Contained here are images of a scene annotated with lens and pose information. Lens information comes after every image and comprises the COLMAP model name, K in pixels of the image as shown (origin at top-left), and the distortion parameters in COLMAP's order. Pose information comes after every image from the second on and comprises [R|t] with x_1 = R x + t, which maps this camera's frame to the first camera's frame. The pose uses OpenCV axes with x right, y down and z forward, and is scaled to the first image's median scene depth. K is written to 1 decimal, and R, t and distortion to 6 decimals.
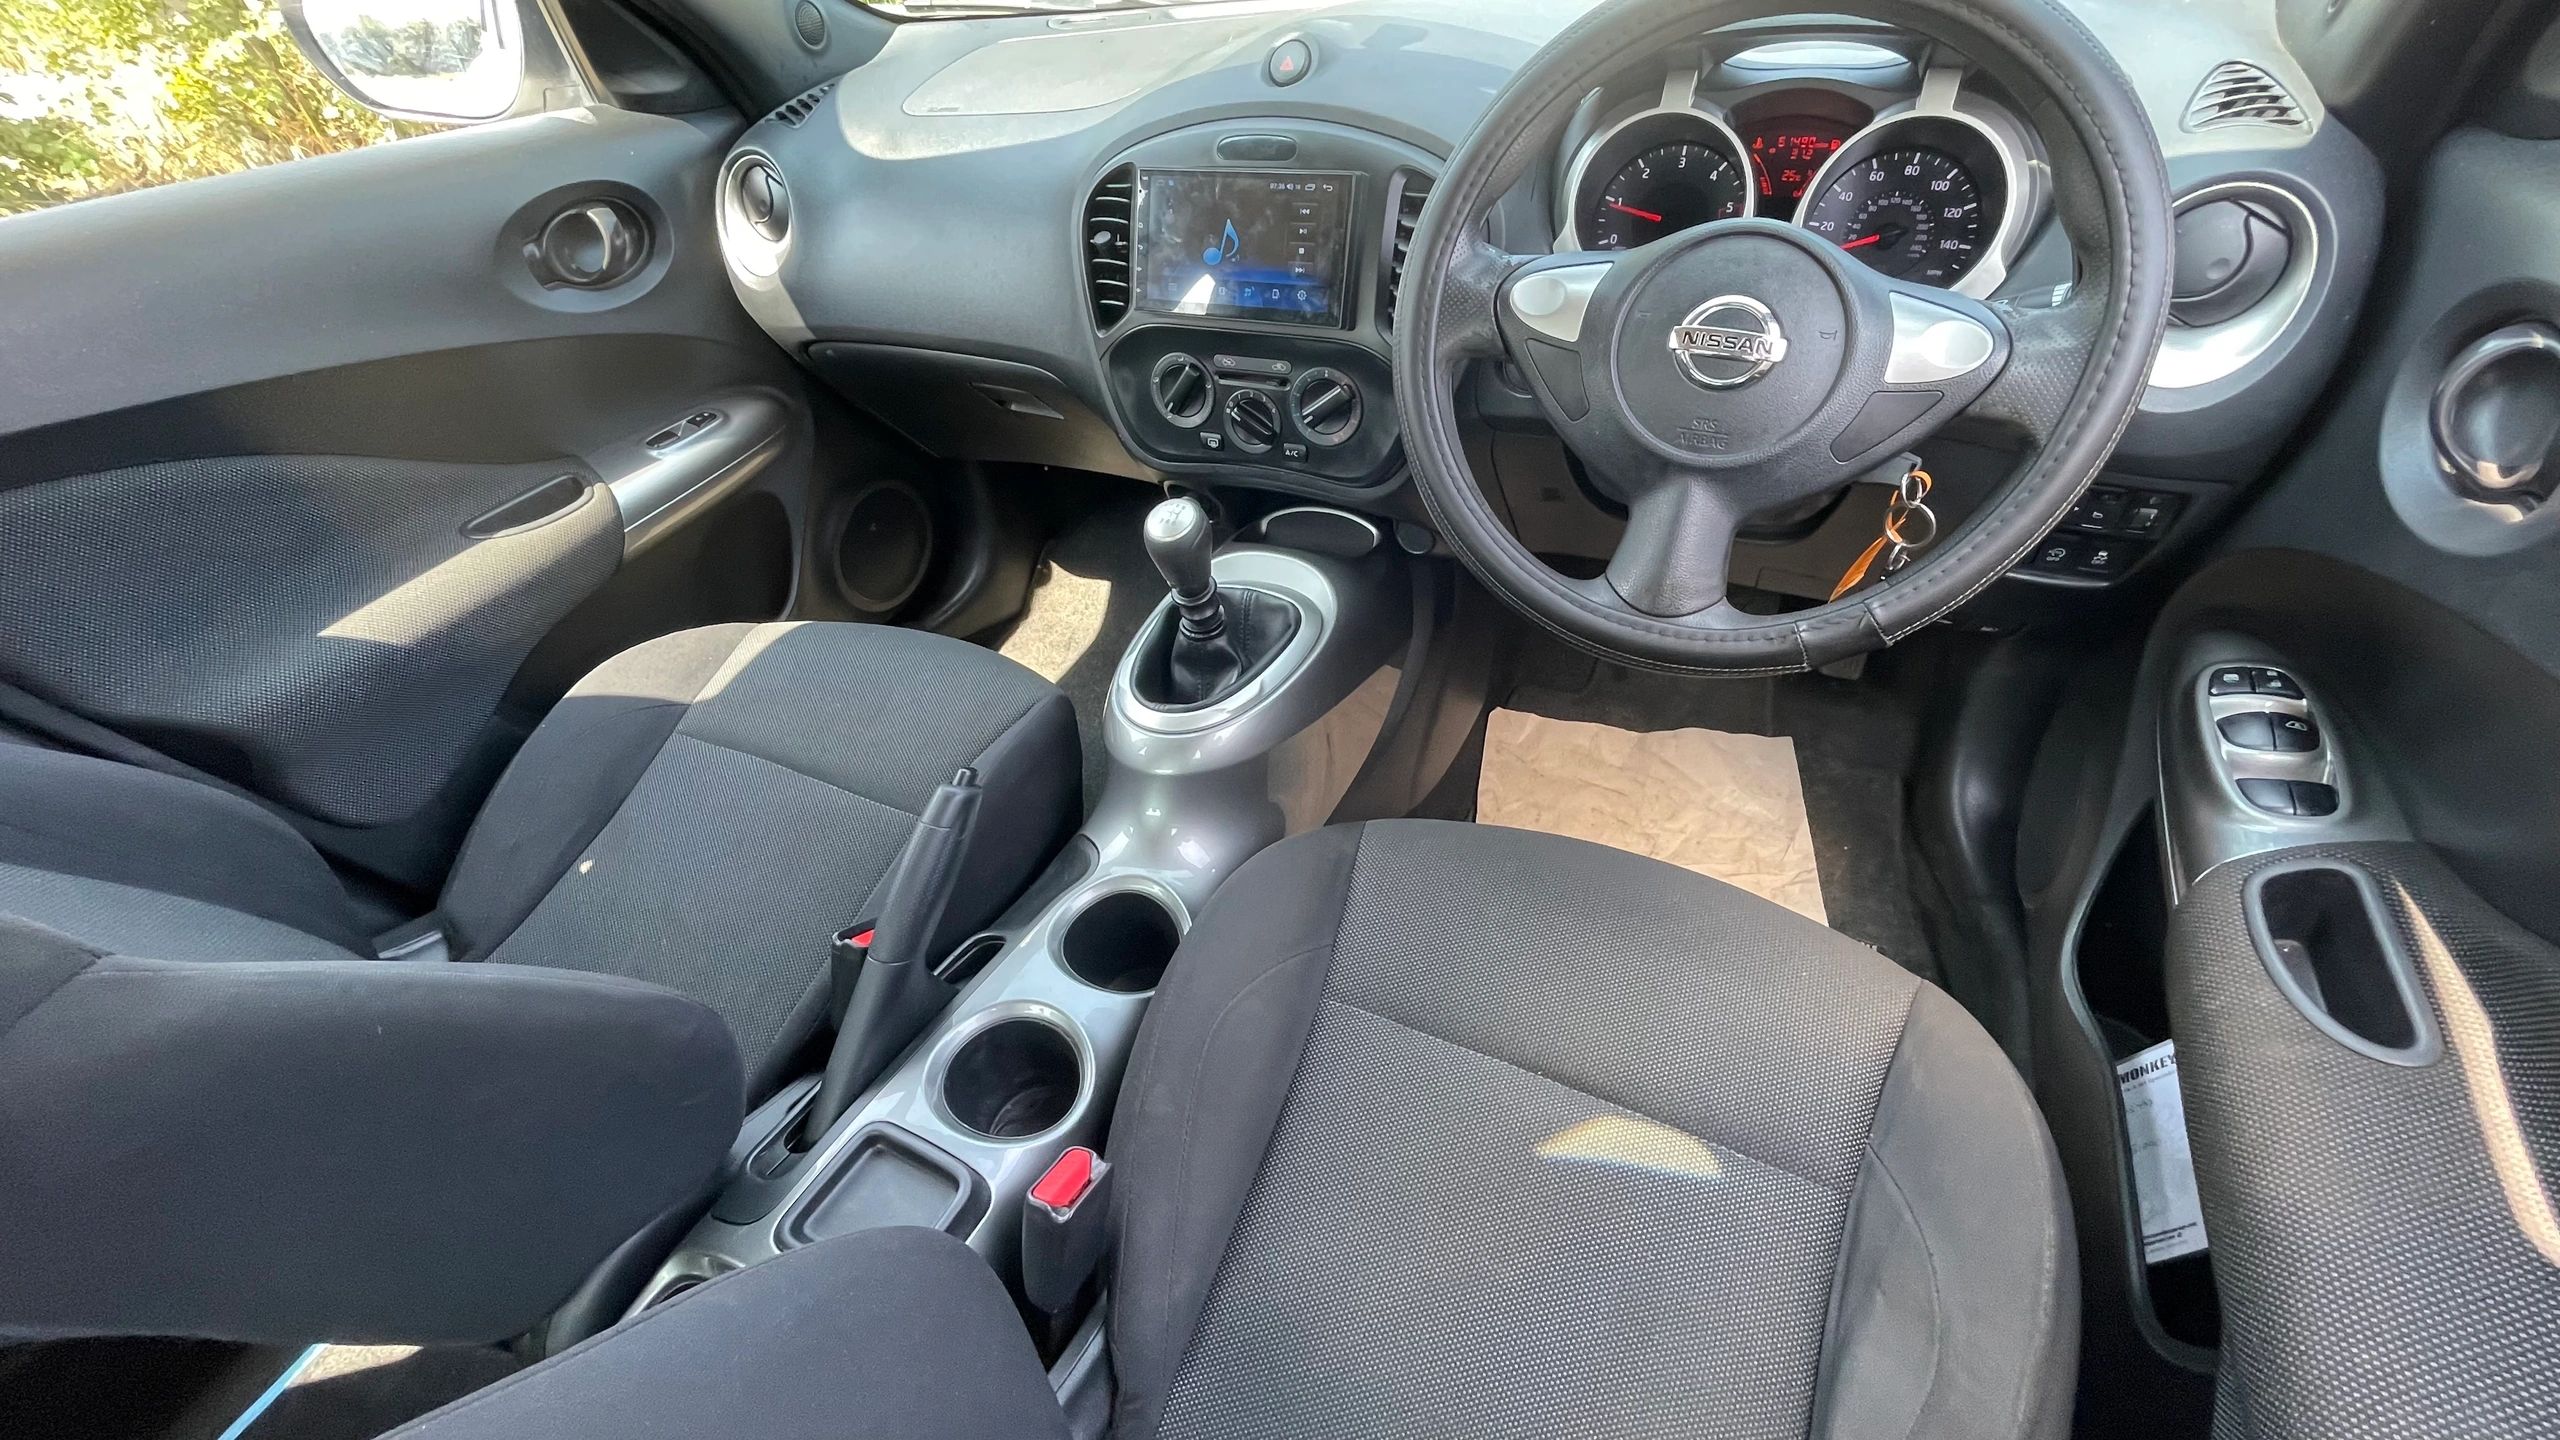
lens RADIAL K [[1044.6, 0, 1280.0], [0, 1044.6, 720.0], [0, 0, 1]] dist [-0.001608, -0.002105]
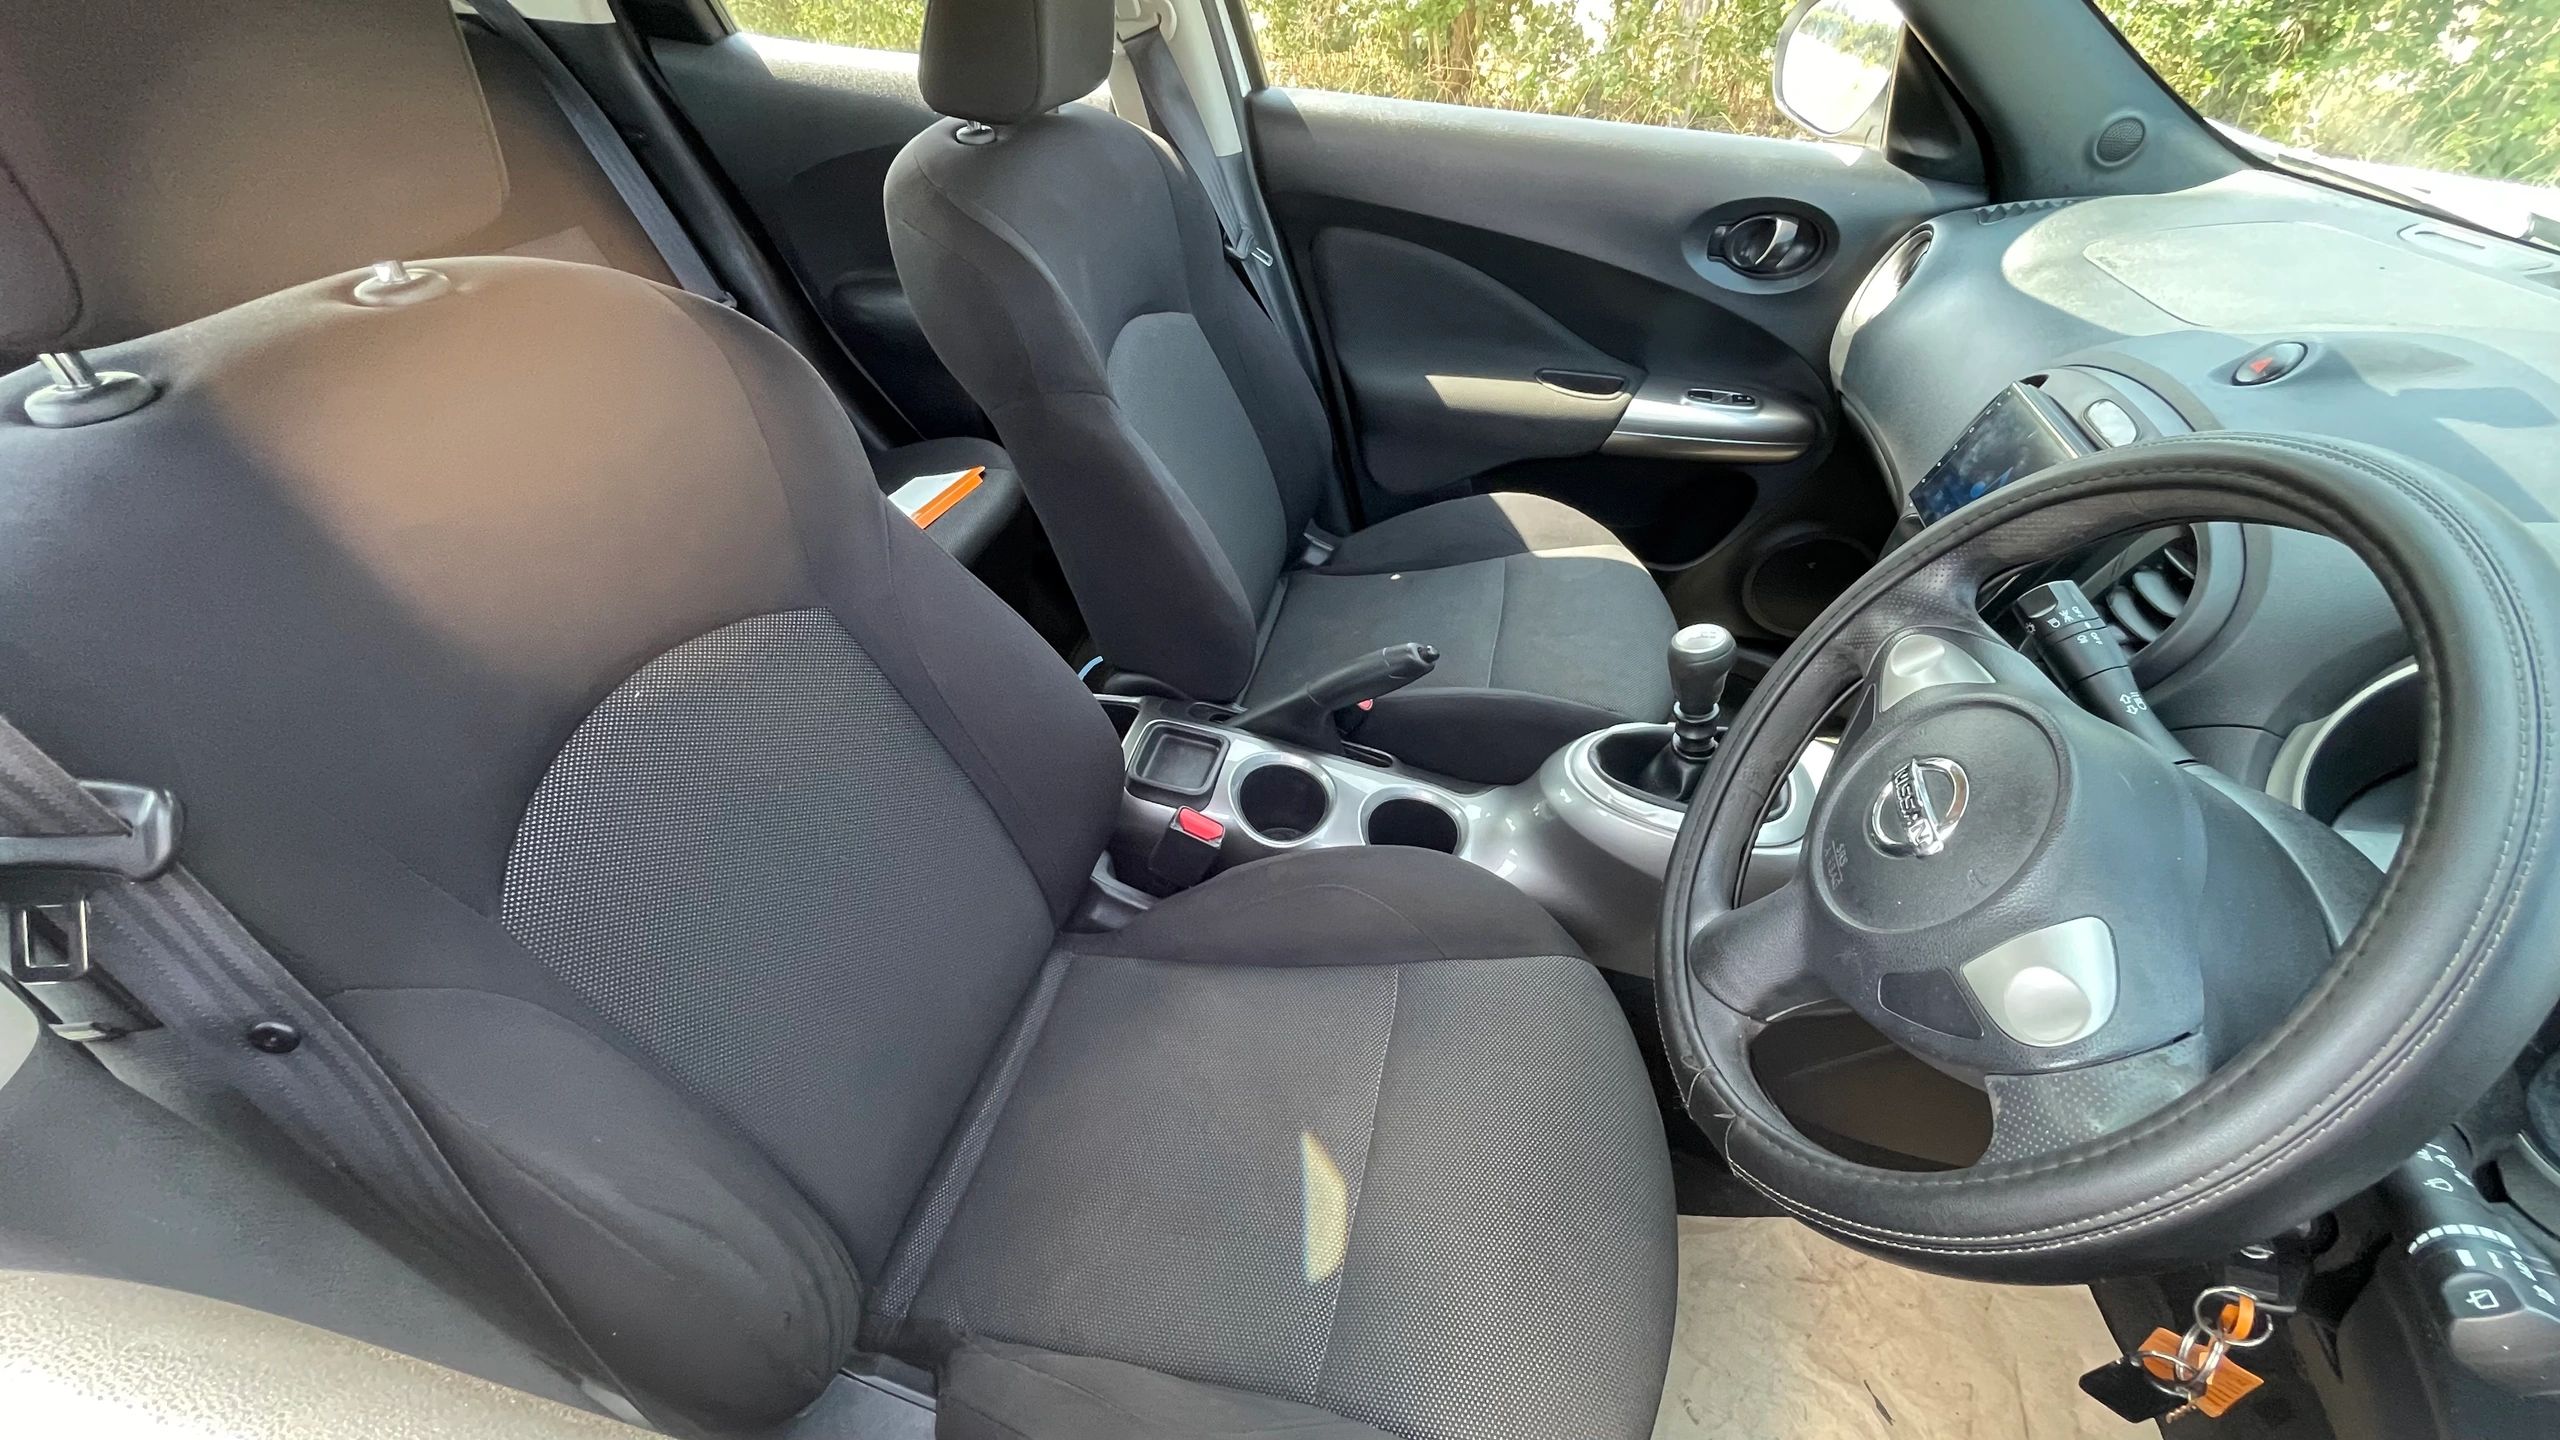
lens RADIAL K [[1044.6, 0, 1280.0], [0, 1044.6, 720.0], [0, 0, 1]] dist [-0.001608, -0.002105]
pose [[0.199205, 0.685989, -0.699812, 0.486545], [-0.646509, 0.628663, 0.432214, -0.257376], [0.736440, 0.366335, 0.568731, 0.063036]]
